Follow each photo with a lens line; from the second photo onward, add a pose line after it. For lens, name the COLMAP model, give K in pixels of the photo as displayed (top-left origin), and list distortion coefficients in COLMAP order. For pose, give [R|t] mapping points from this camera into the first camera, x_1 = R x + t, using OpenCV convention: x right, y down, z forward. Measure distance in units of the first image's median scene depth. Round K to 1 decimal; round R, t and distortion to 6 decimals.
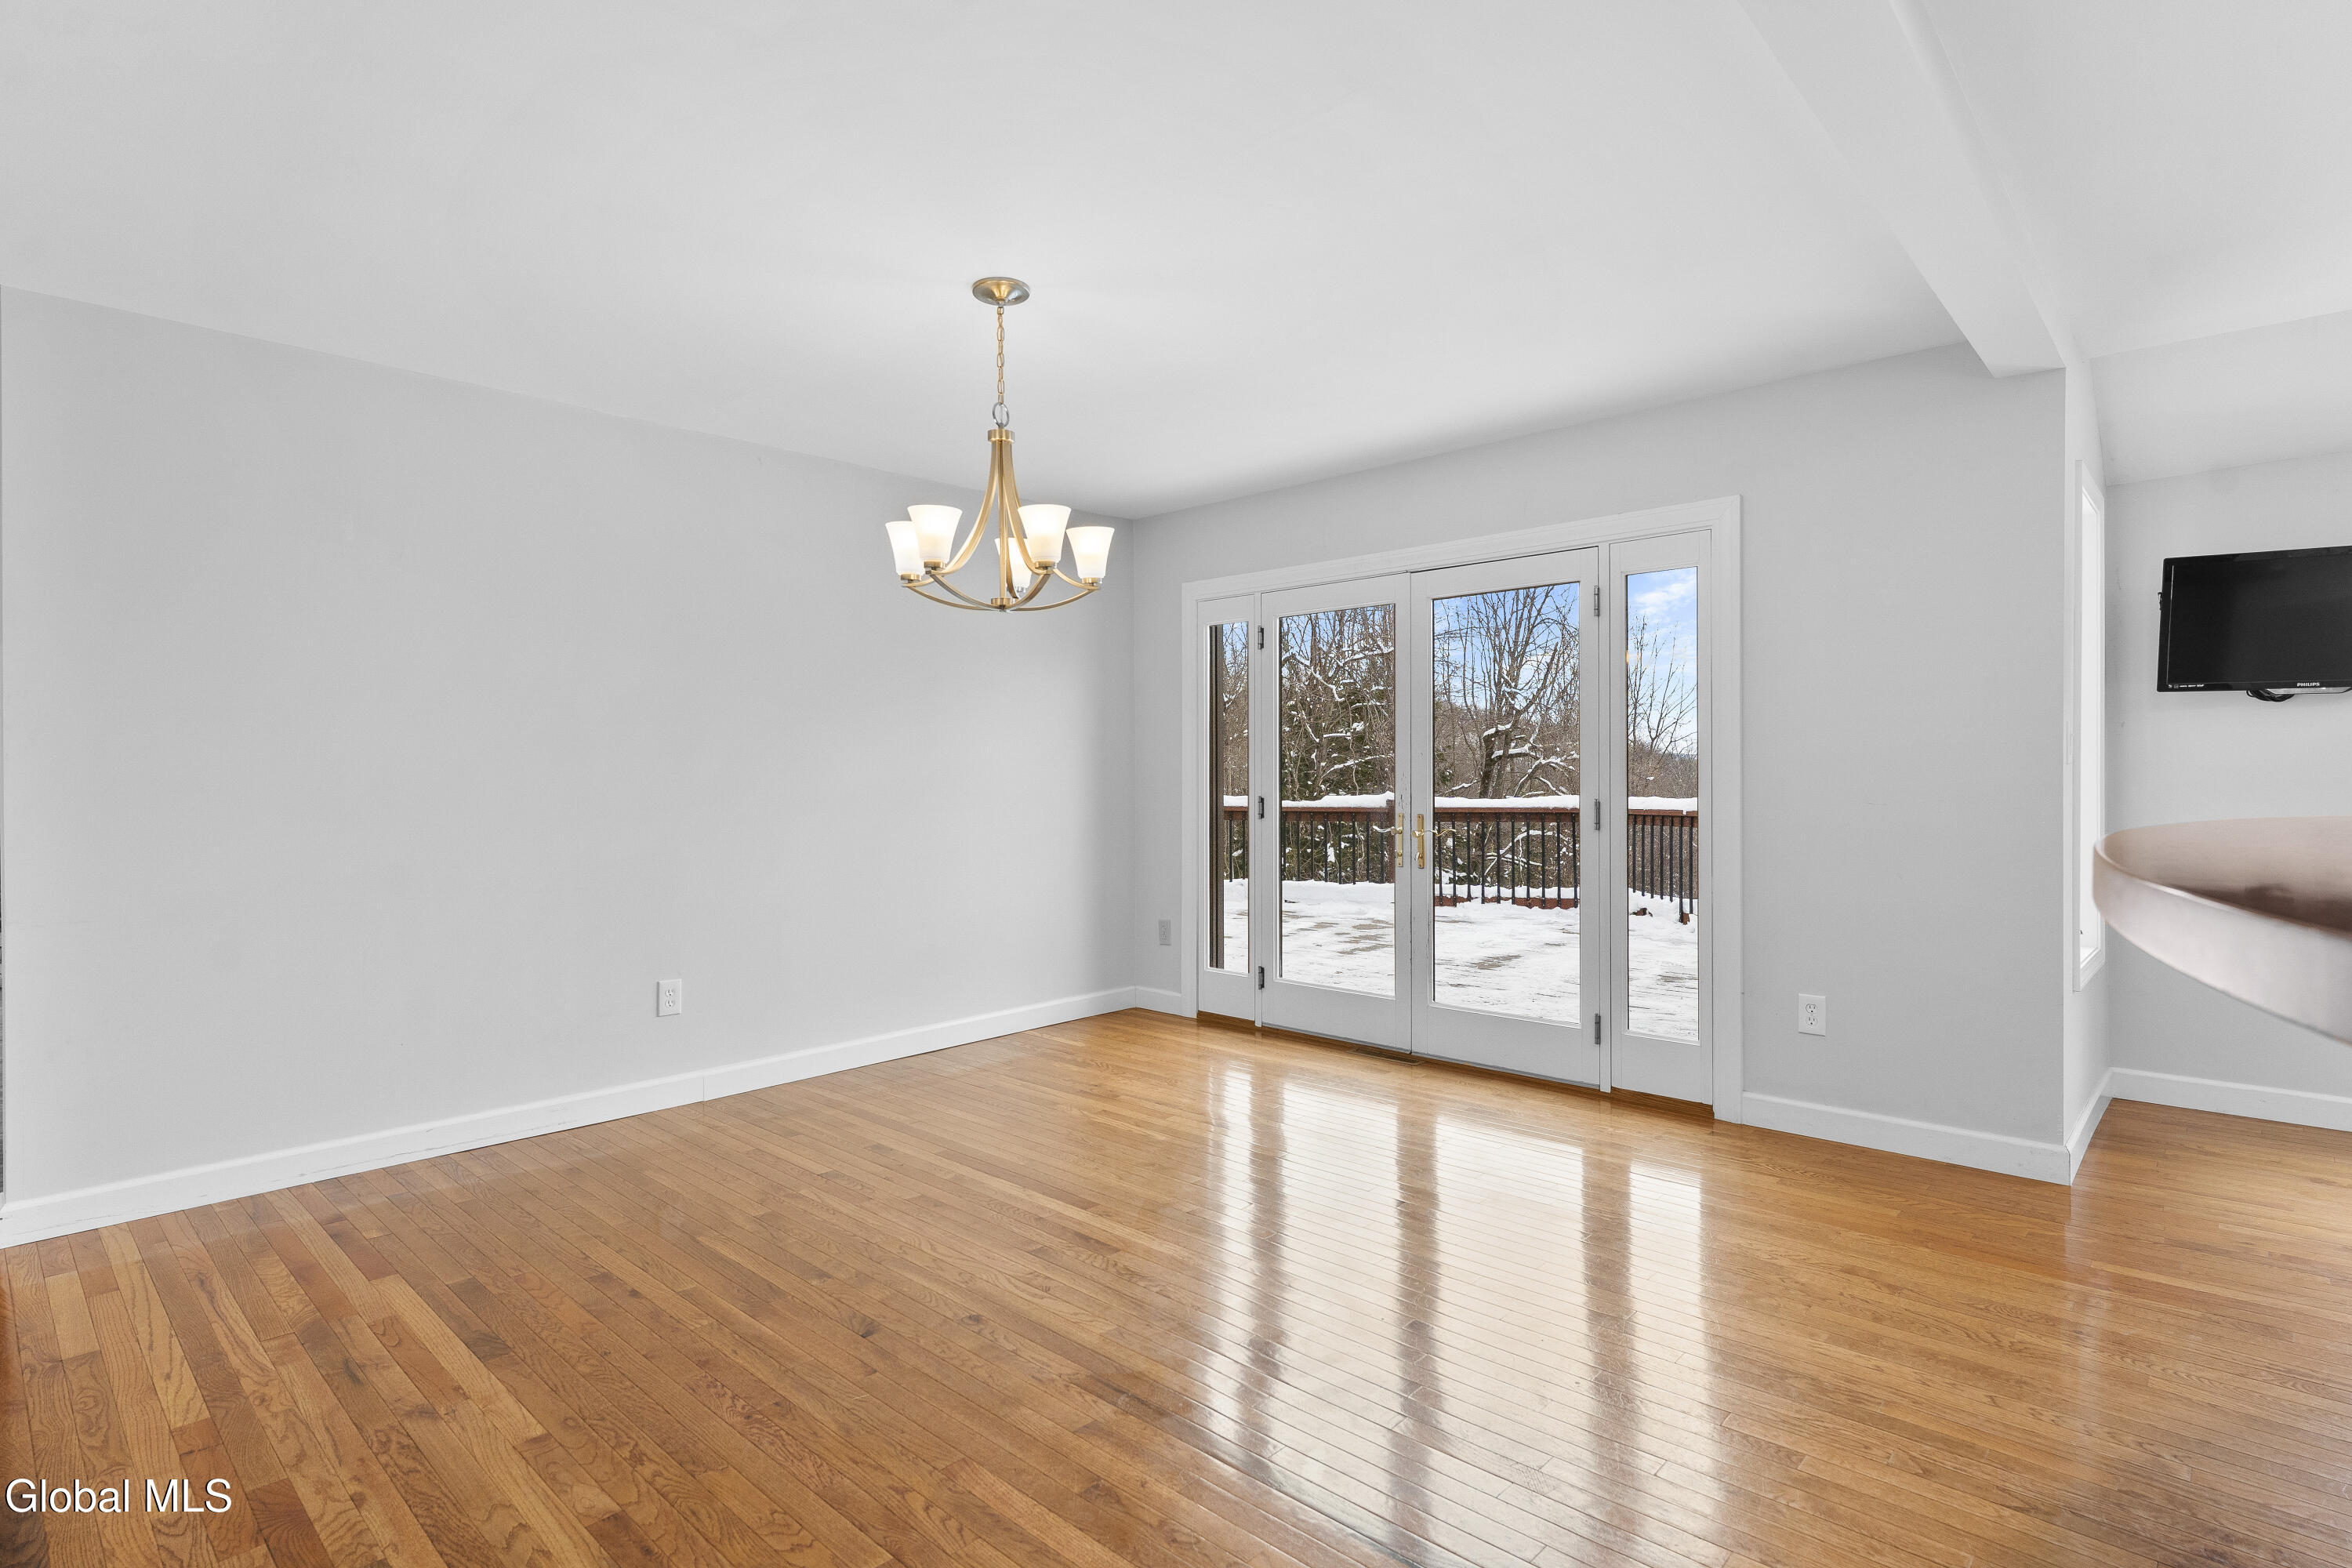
lens RADIAL K [[1127.3, 0, 1183.2], [0, 1127.3, 776.6], [0, 0, 1]] dist [0.002231, 0.000037]
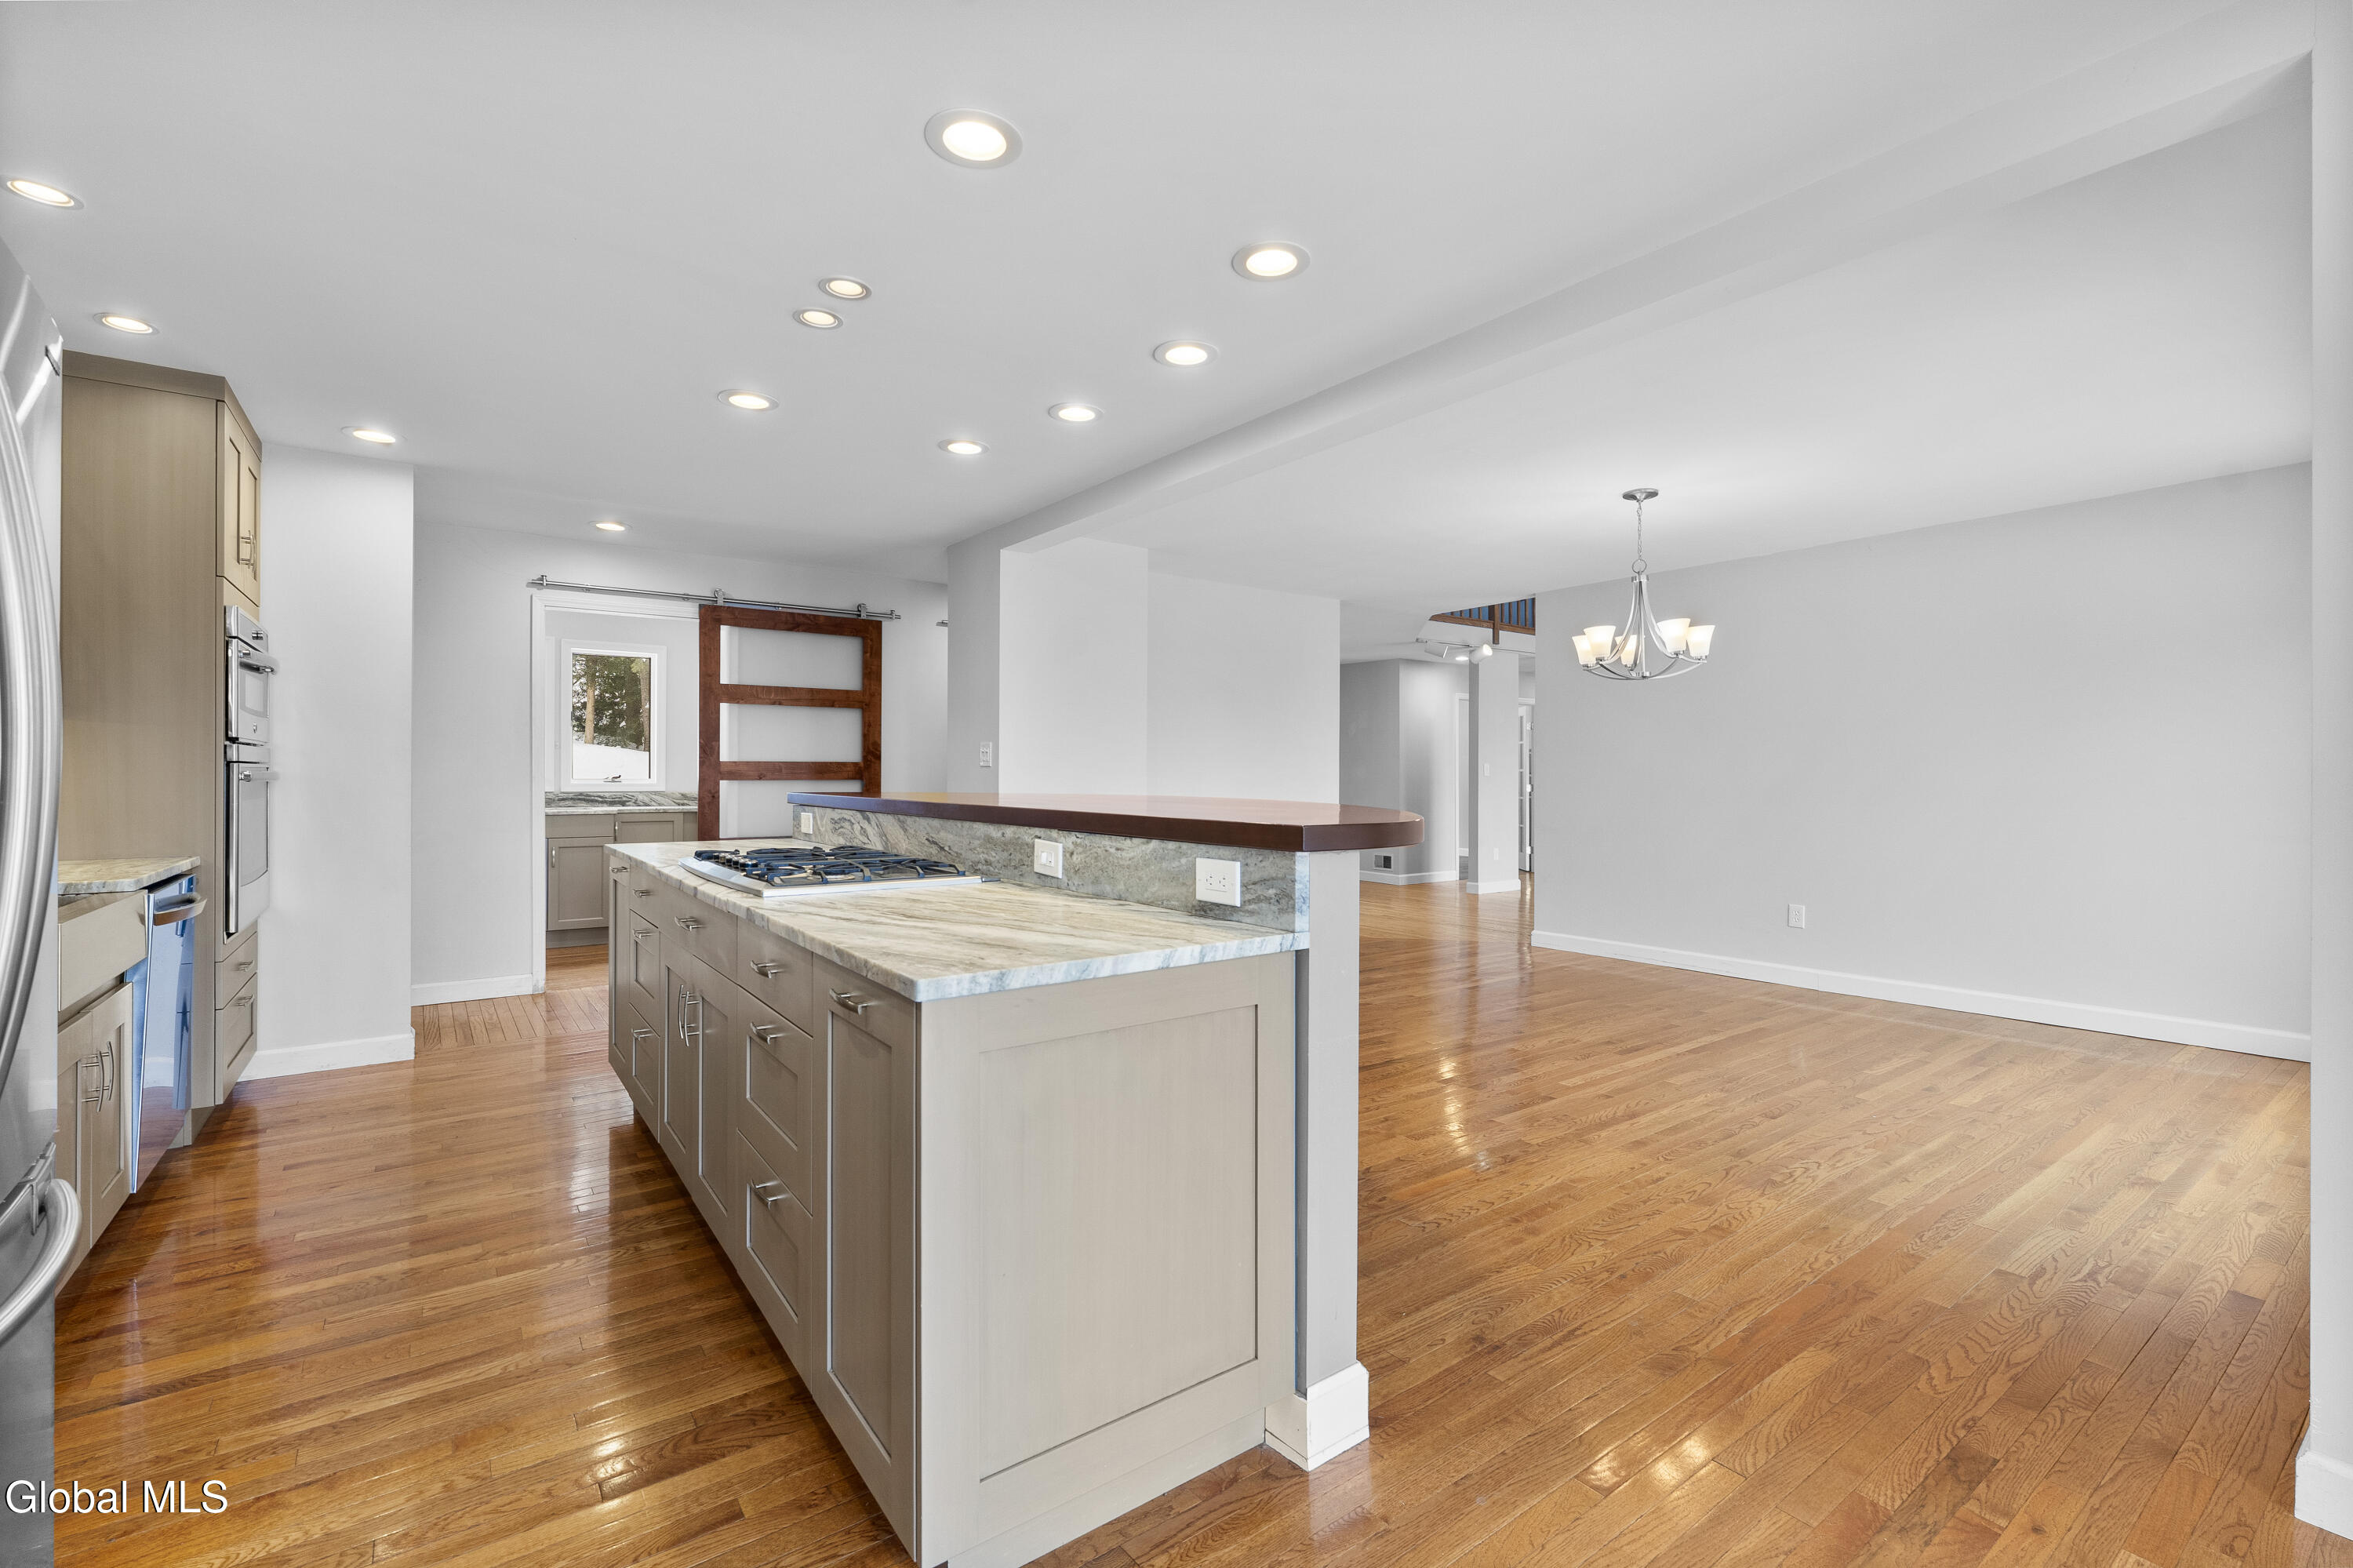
lens RADIAL K [[1009.4, 0, 1195.7], [0, 1009.4, 777.9], [0, 0, 1]] dist [0.018729, 0.000343]
pose [[-0.175417, -0.000492, -0.984494, 1.037851], [0.003599, 0.999993, -0.001141, 0.007835], [0.984488, -0.003743, -0.175414, 0.438395]]
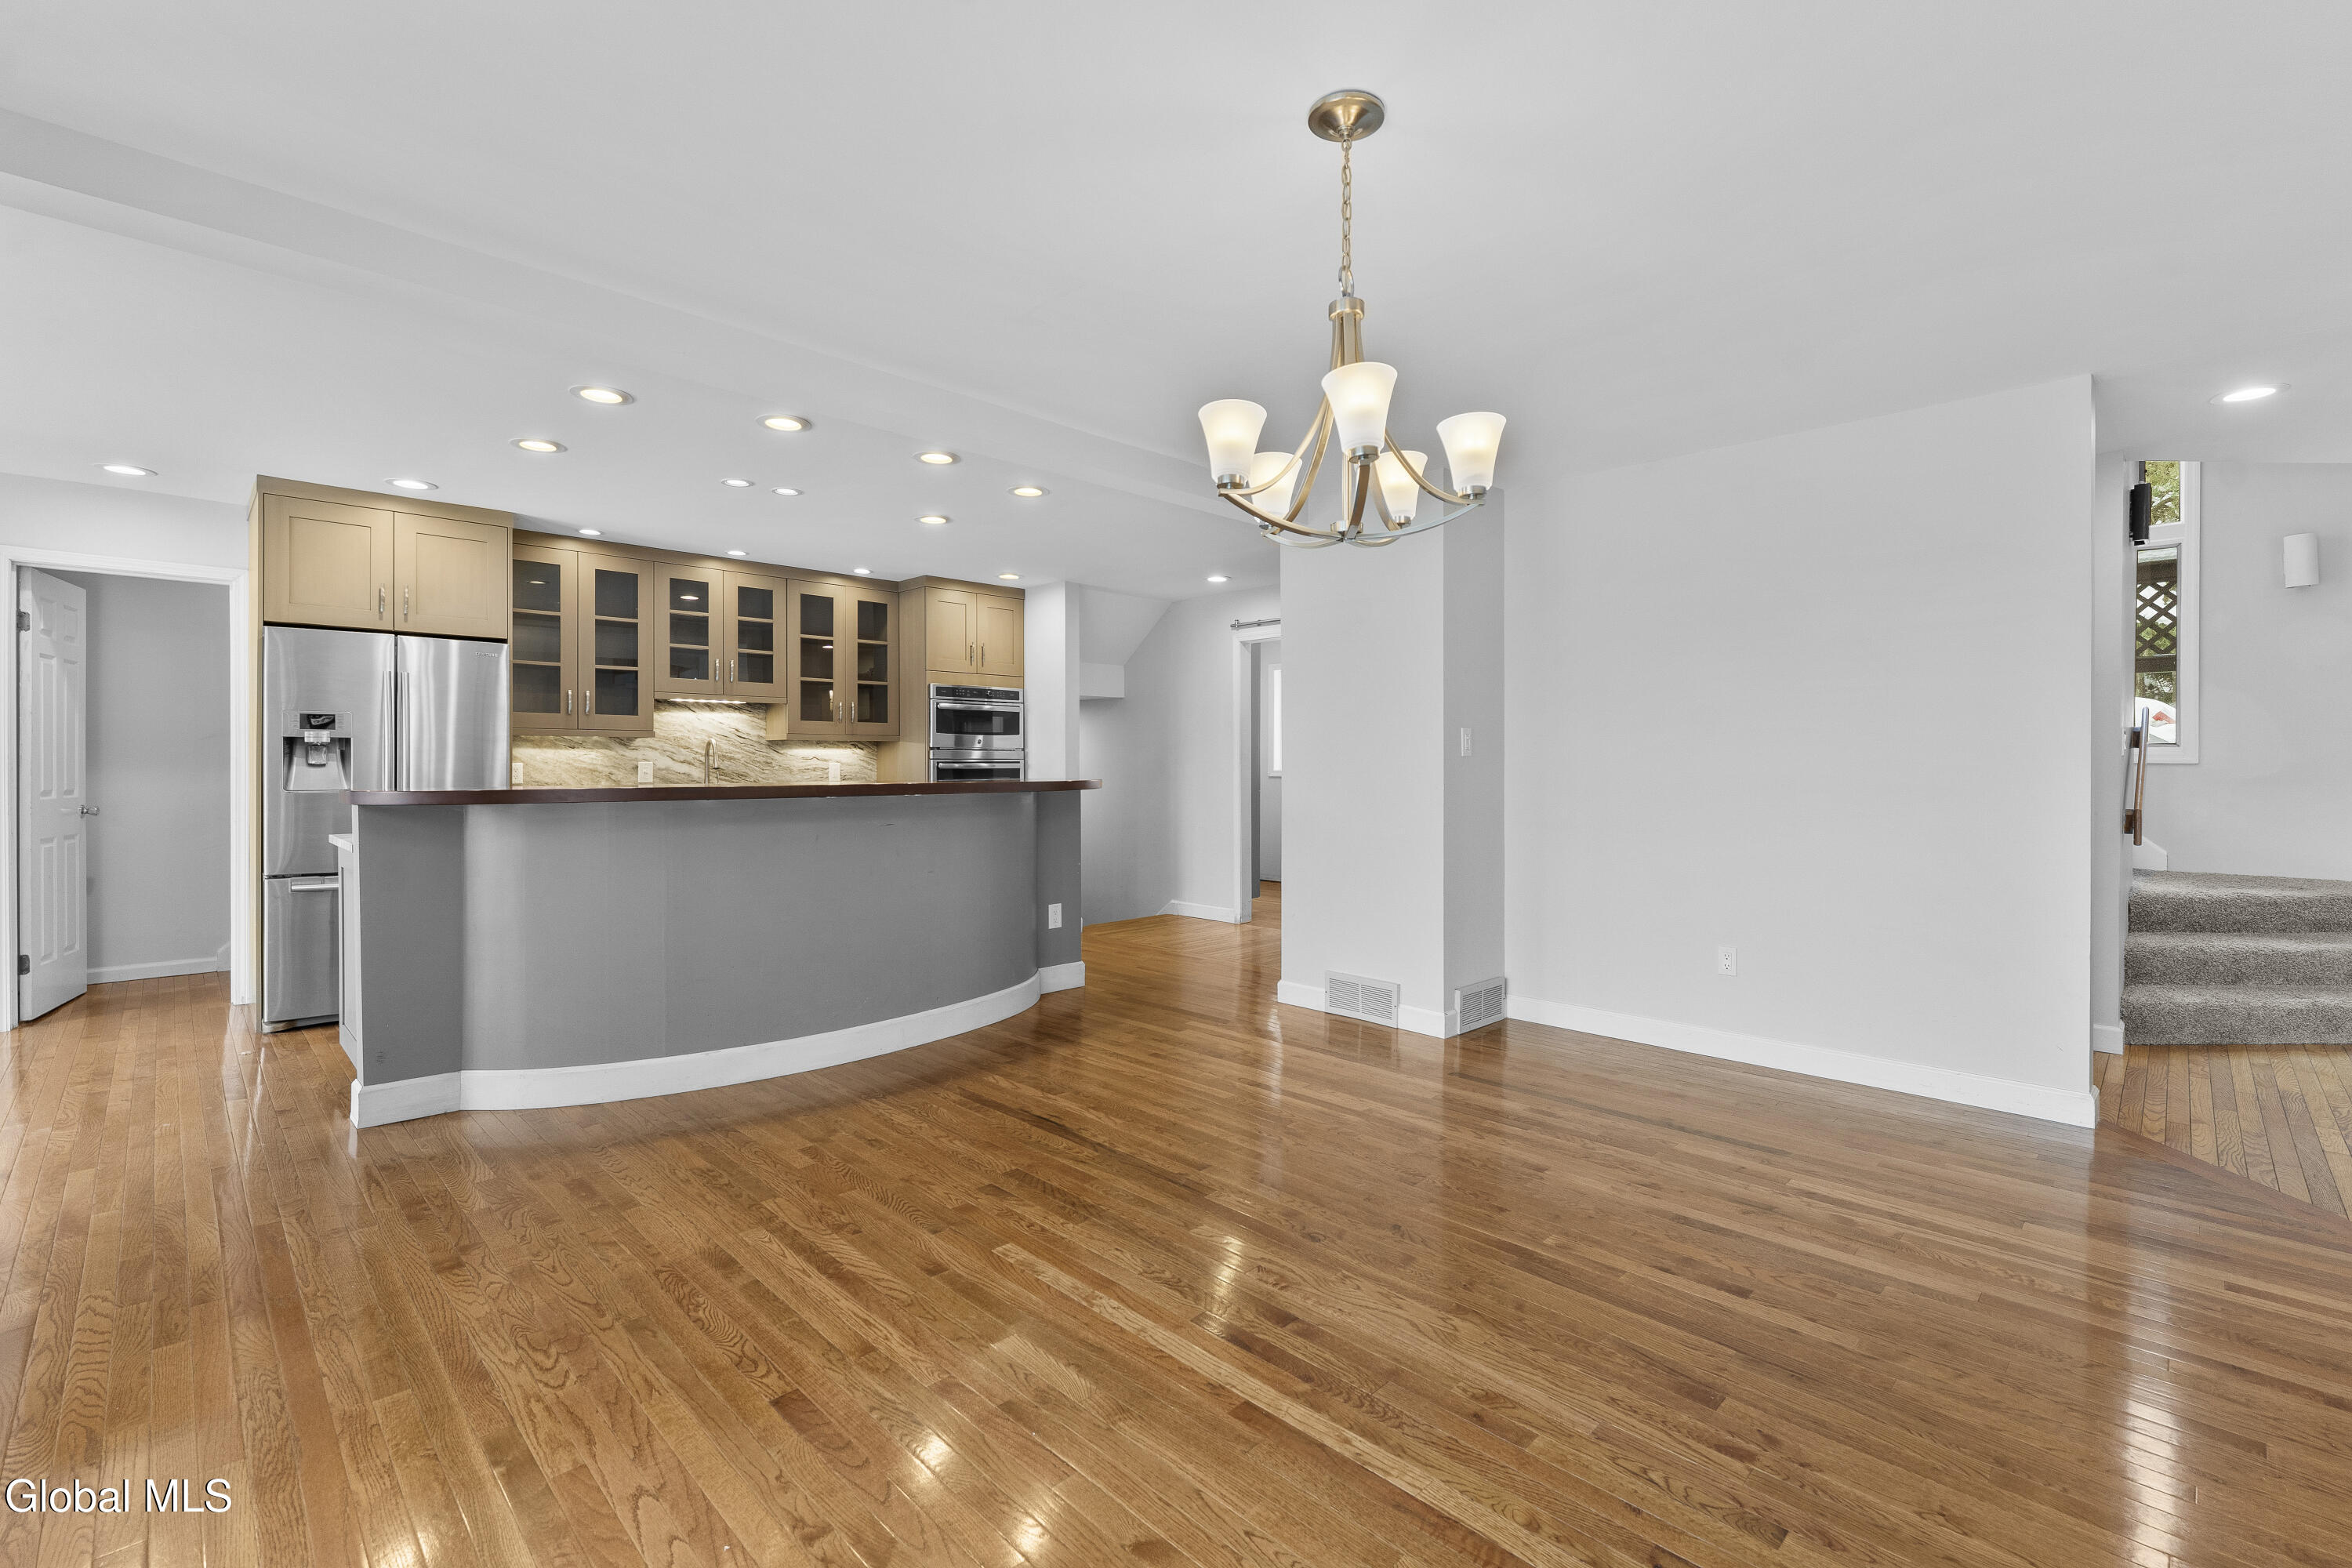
lens RADIAL K [[1008.9, 0, 1191.5], [0, 1008.9, 770.1], [0, 0, 1]] dist [0.018729, 0.000343]
pose [[-0.999494, 0.006068, 0.031222, -0.055595], [0.006364, 0.999936, 0.009393, -0.002354], [-0.031163, 0.009587, -0.999468, 1.199654]]
